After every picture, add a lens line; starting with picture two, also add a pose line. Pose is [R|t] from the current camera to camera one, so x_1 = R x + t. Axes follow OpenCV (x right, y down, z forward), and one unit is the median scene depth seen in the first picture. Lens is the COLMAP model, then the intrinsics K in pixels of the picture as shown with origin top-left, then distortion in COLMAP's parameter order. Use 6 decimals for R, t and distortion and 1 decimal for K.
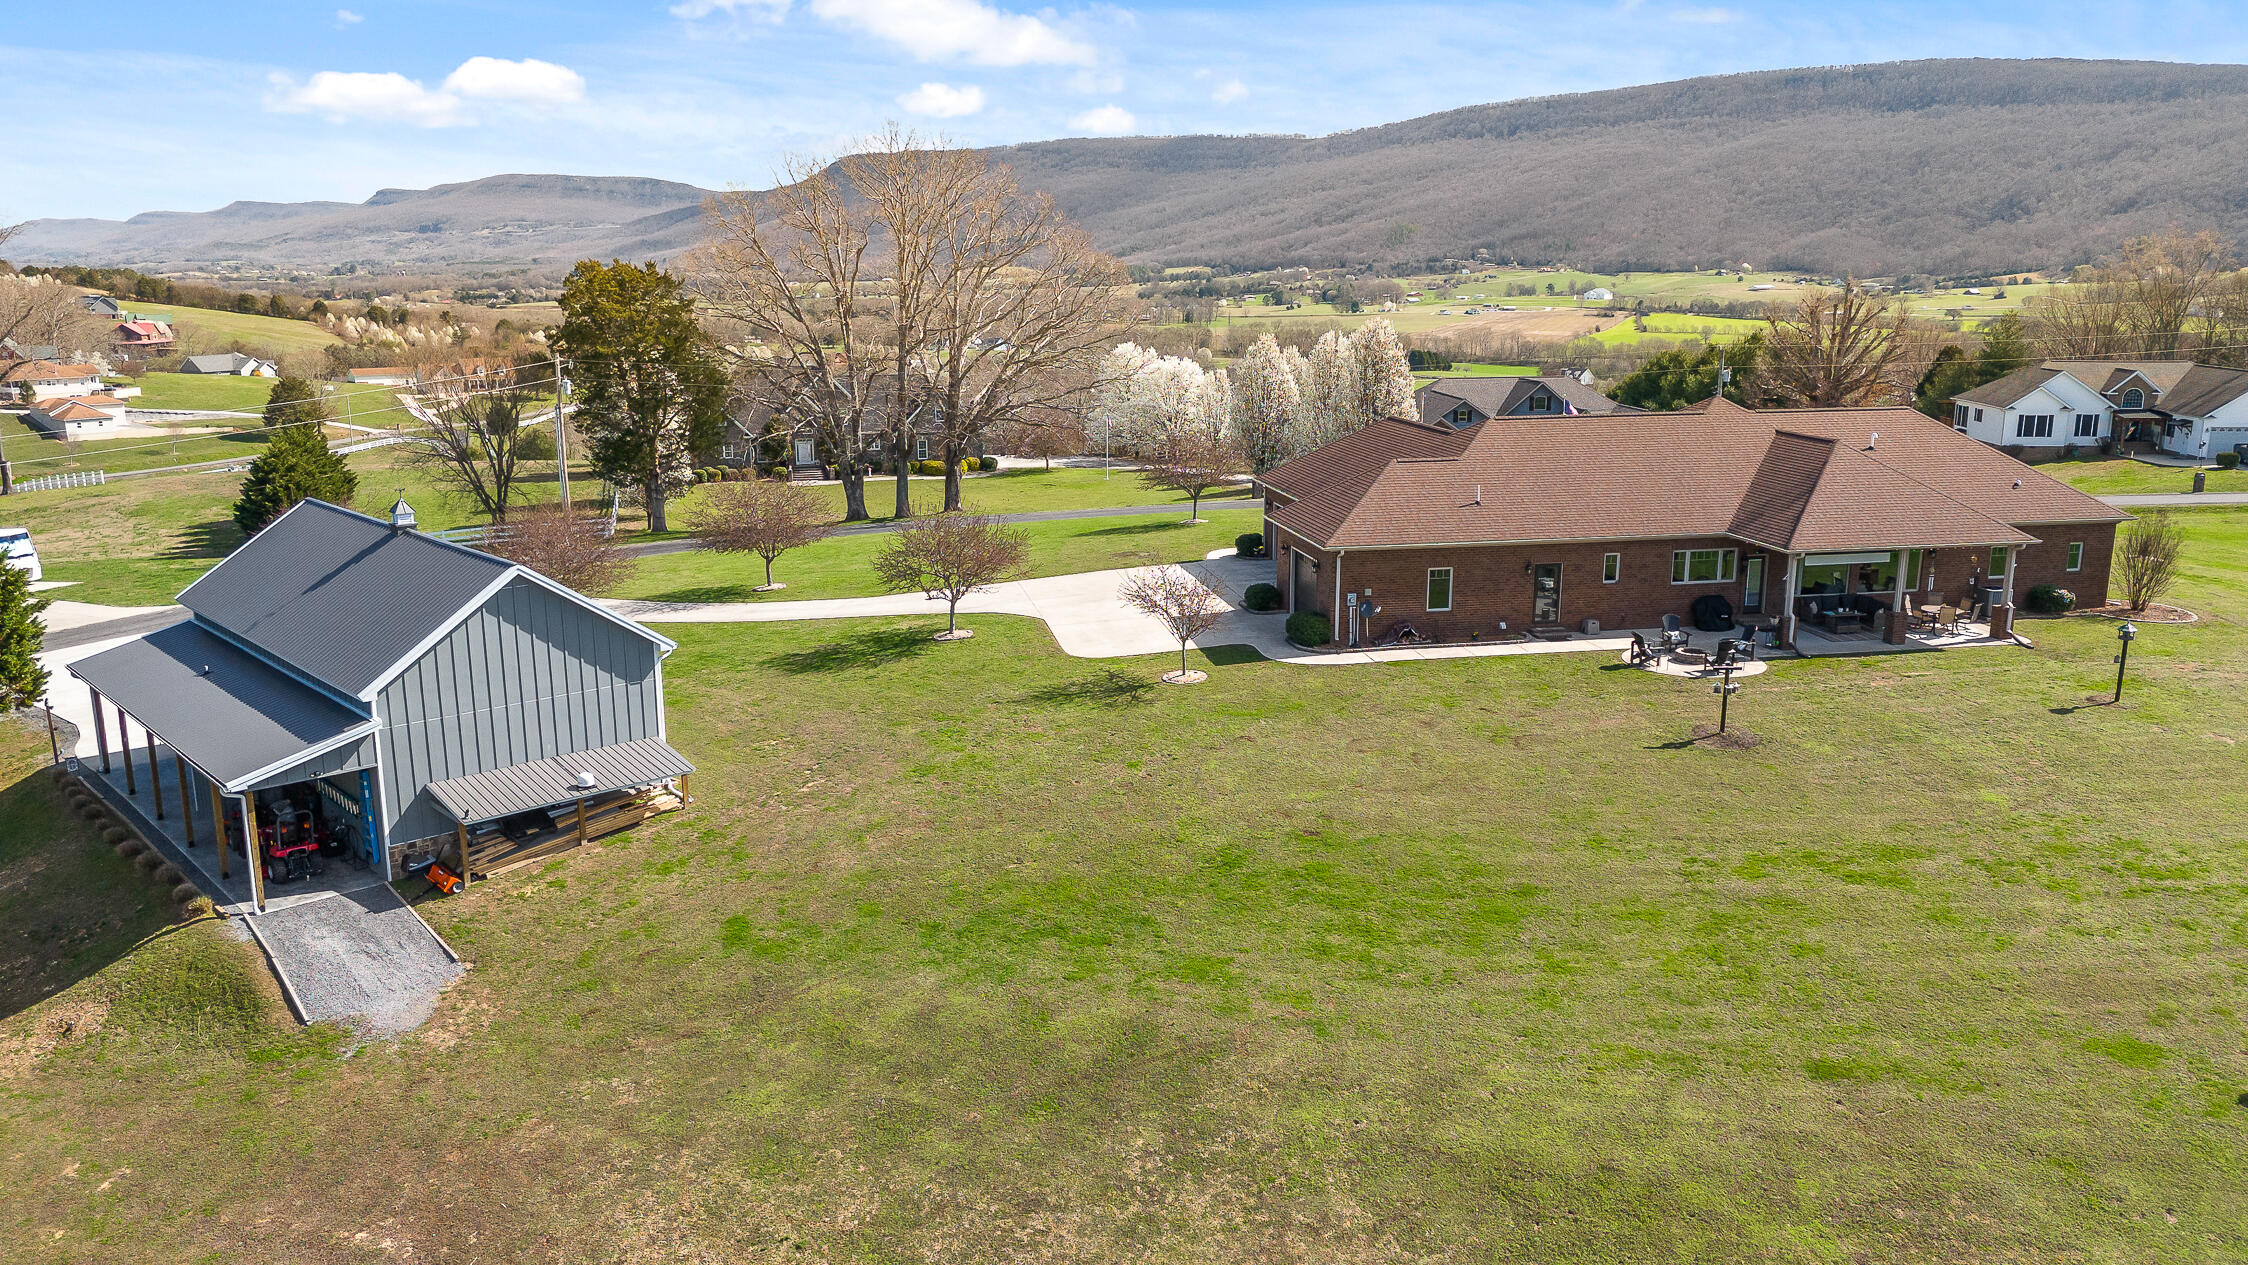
lens RADIAL K [[1648.6, 0, 1130.2], [0, 1648.6, 628.3], [0, 0, 1]] dist [0.072027, -0.061506]
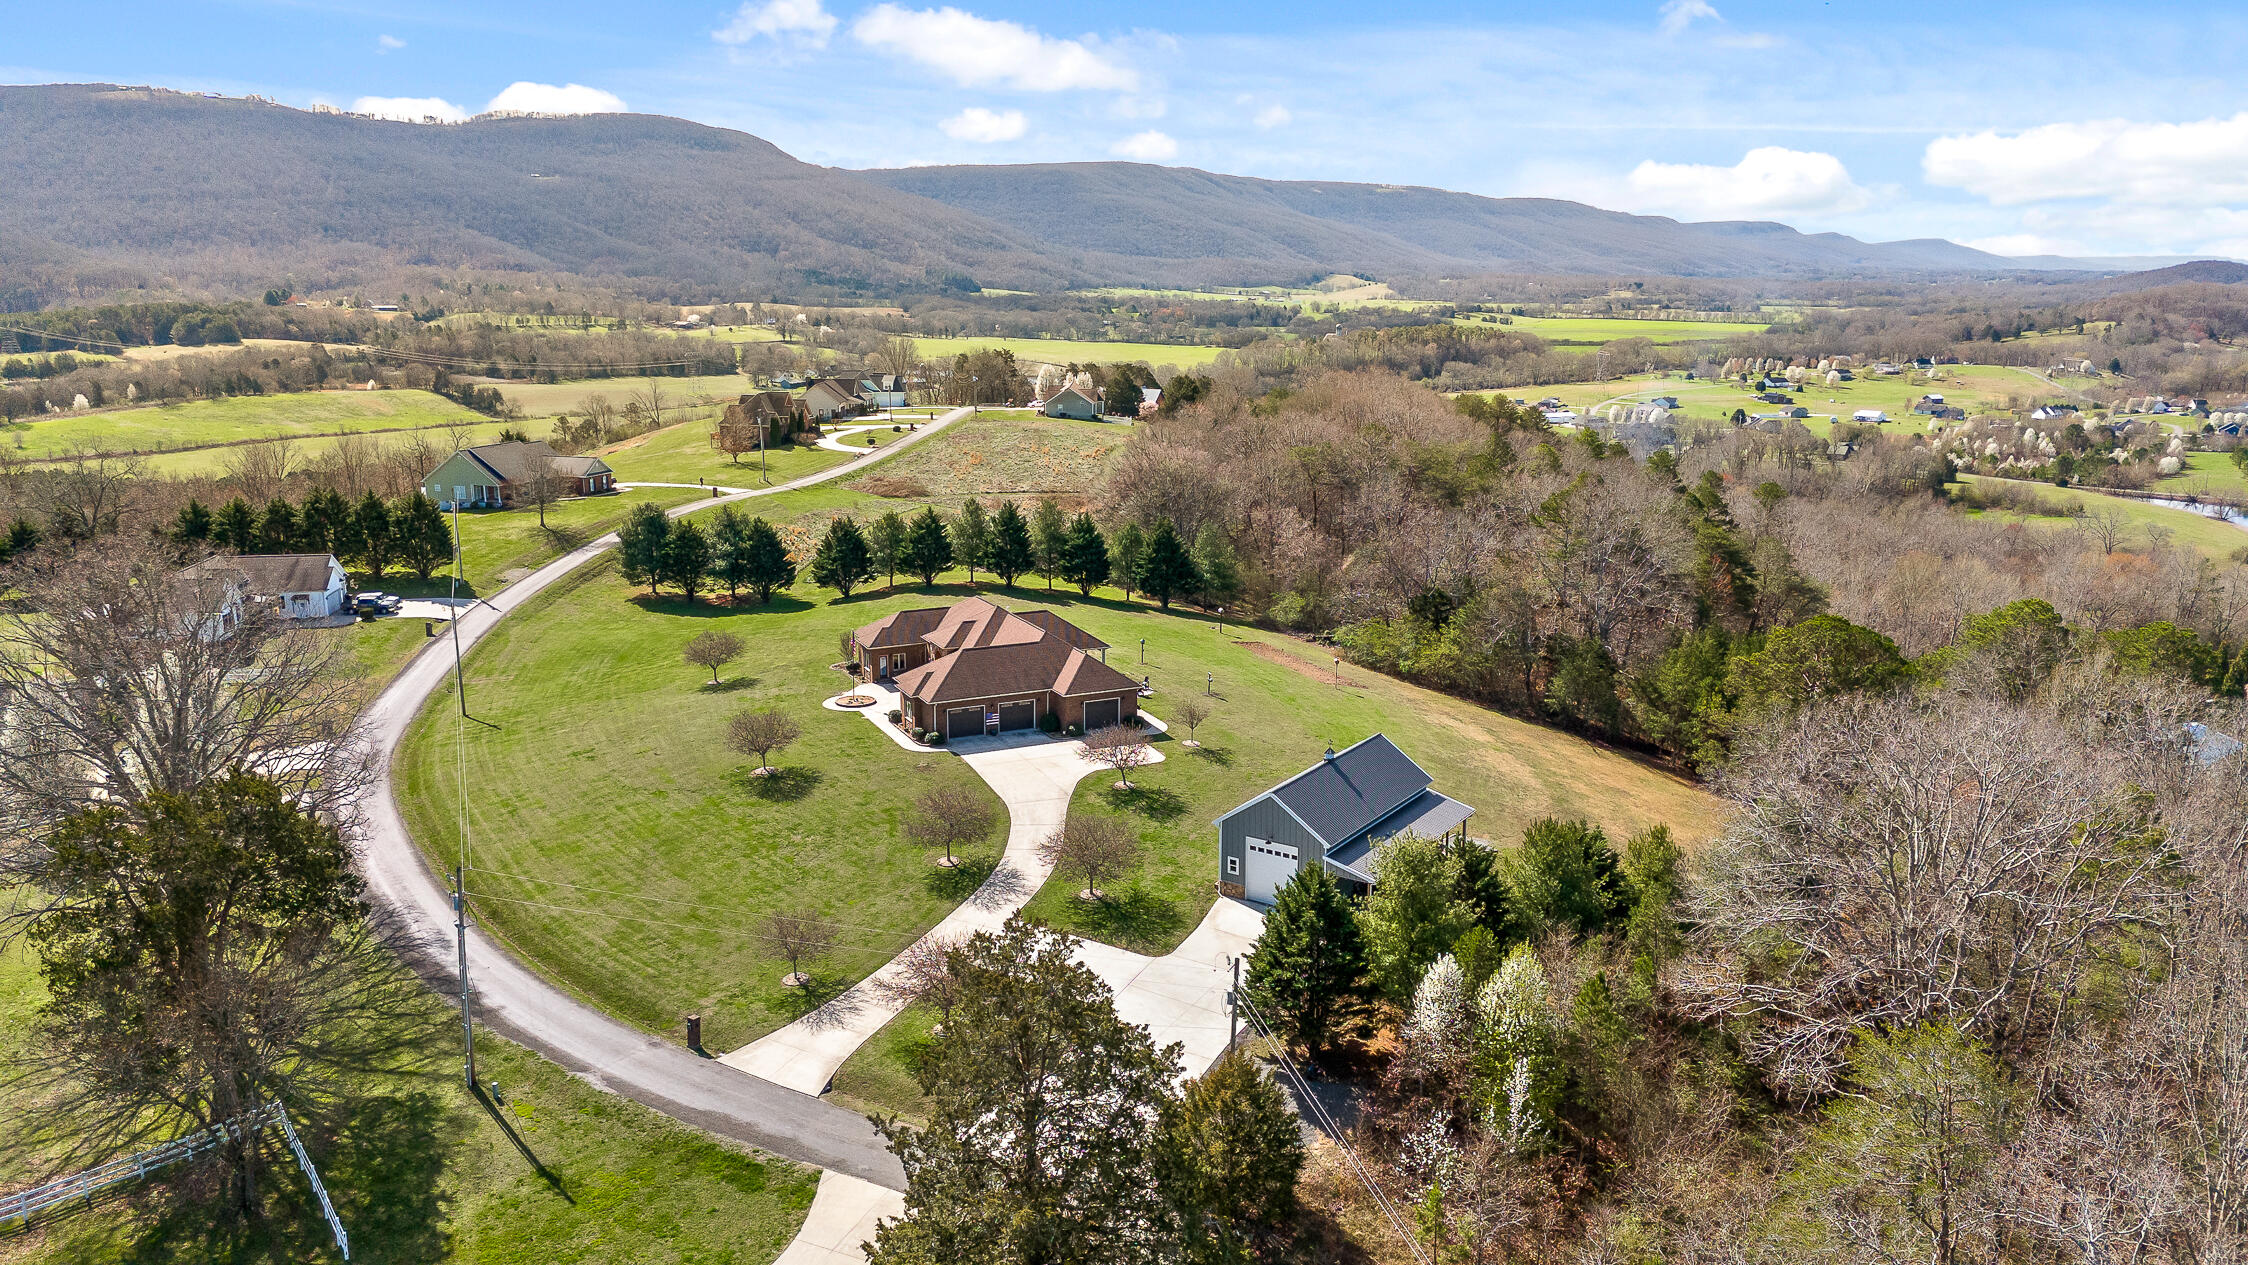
lens RADIAL K [[1648.6, 0, 1118.7], [0, 1648.6, 622.6], [0, 0, 1]] dist [0.072027, -0.061506]
pose [[-0.241080, -0.206903, 0.948194, -0.062863], [0.208096, 0.943266, 0.258737, -0.022501], [-0.947933, 0.259692, -0.184346, 0.041824]]
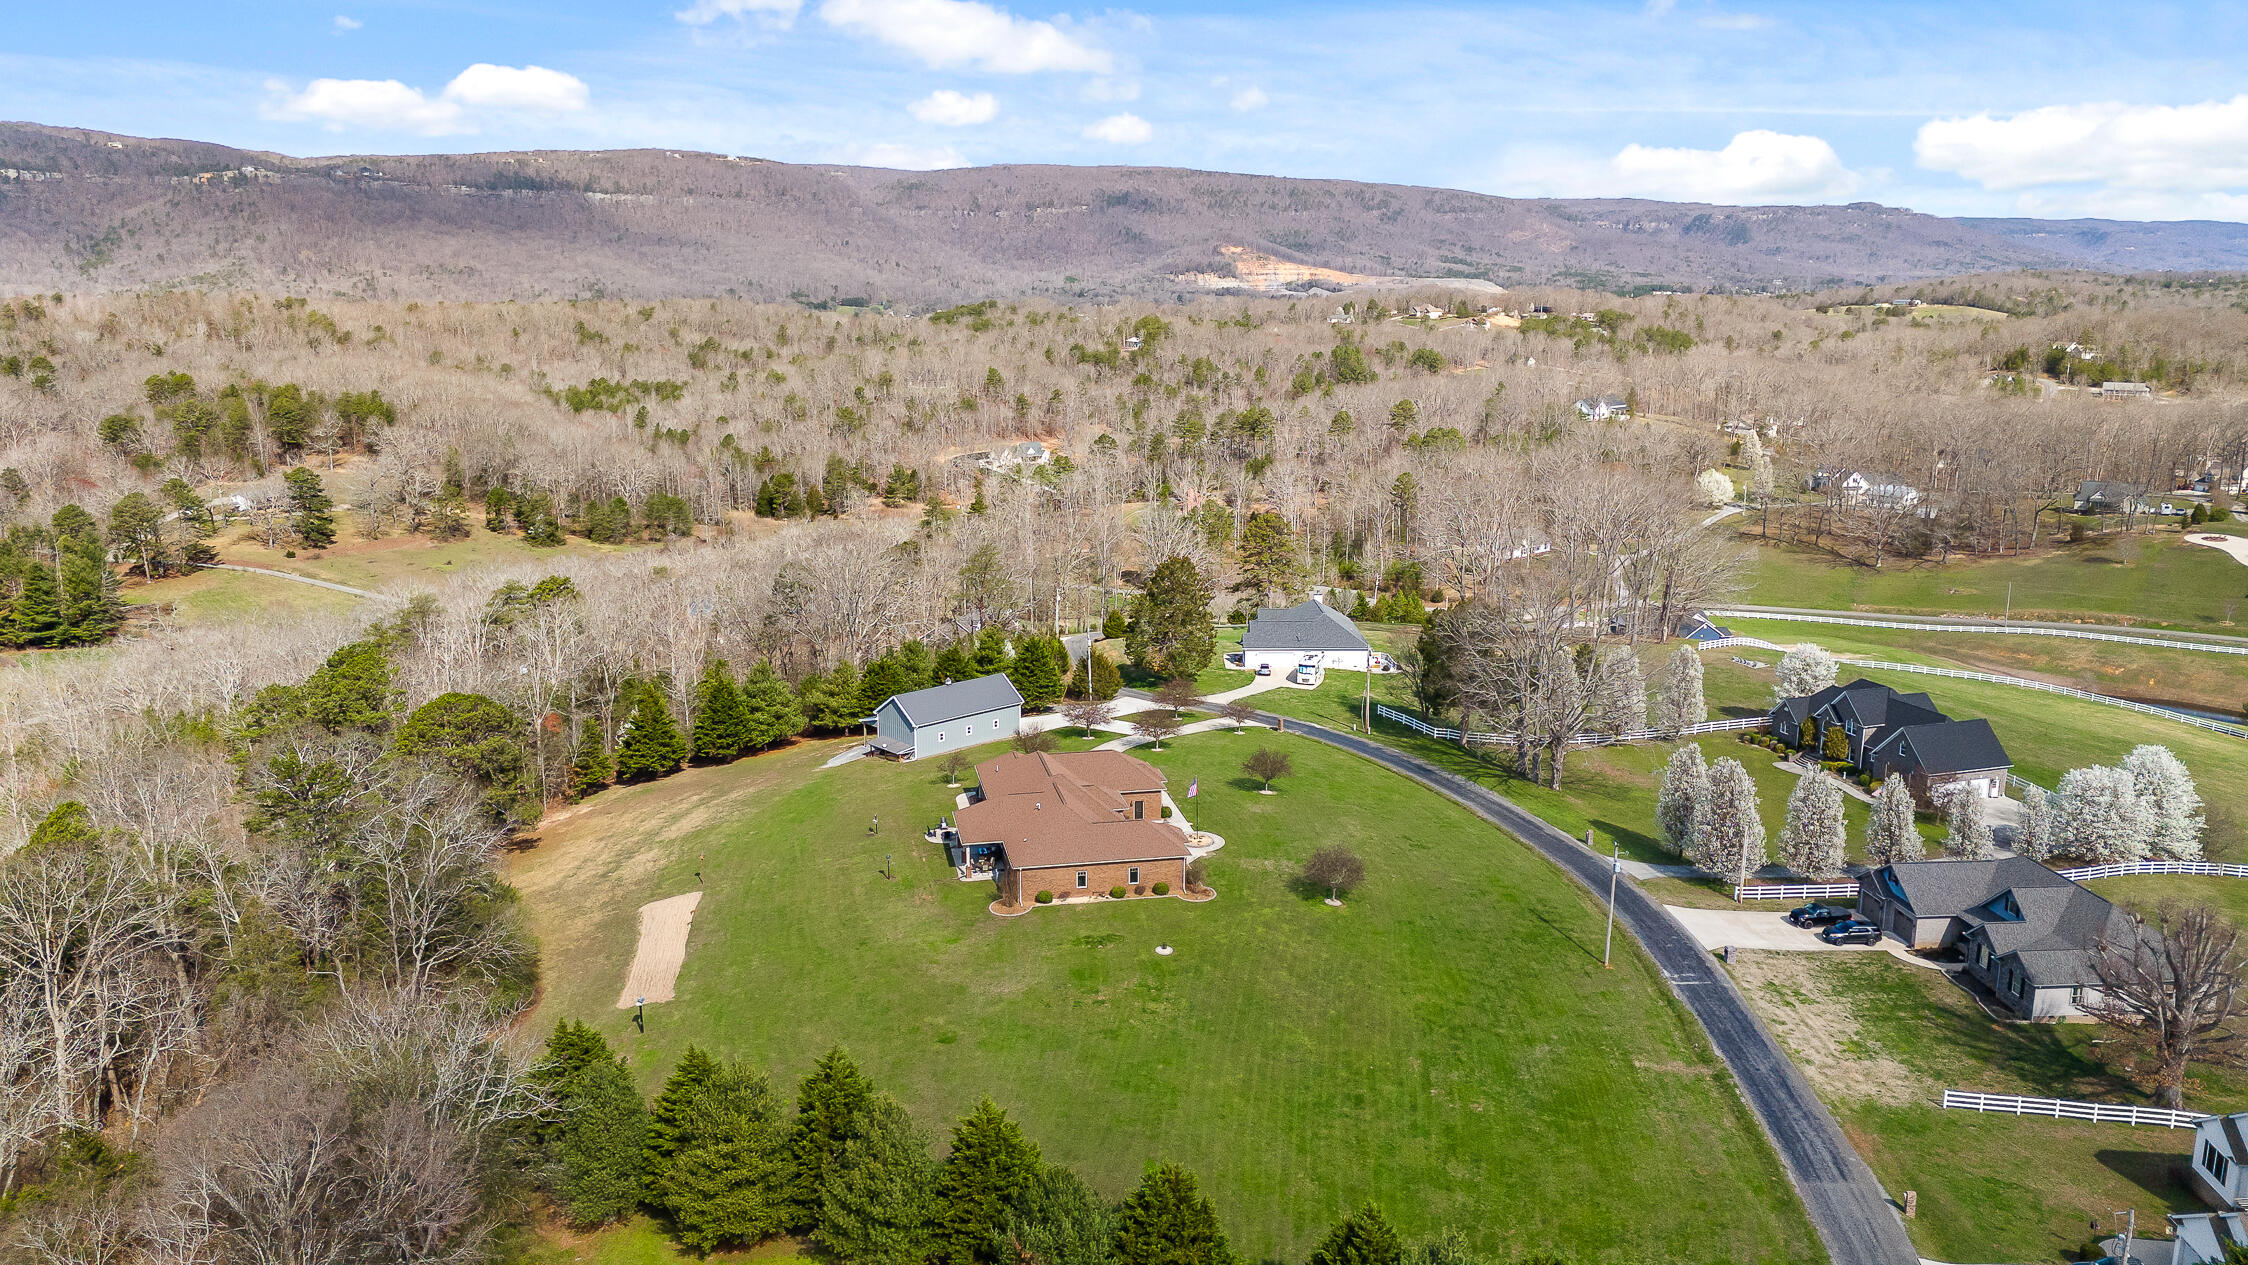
lens RADIAL K [[1648.6, 0, 1119.1], [0, 1648.6, 612.2], [0, 0, 1]] dist [0.072027, -0.061506]
pose [[-0.000991, 0.208466, -0.978029, 0.089384], [-0.220566, 0.953897, 0.203546, -0.029345], [0.975371, 0.215922, 0.045035, 0.030300]]
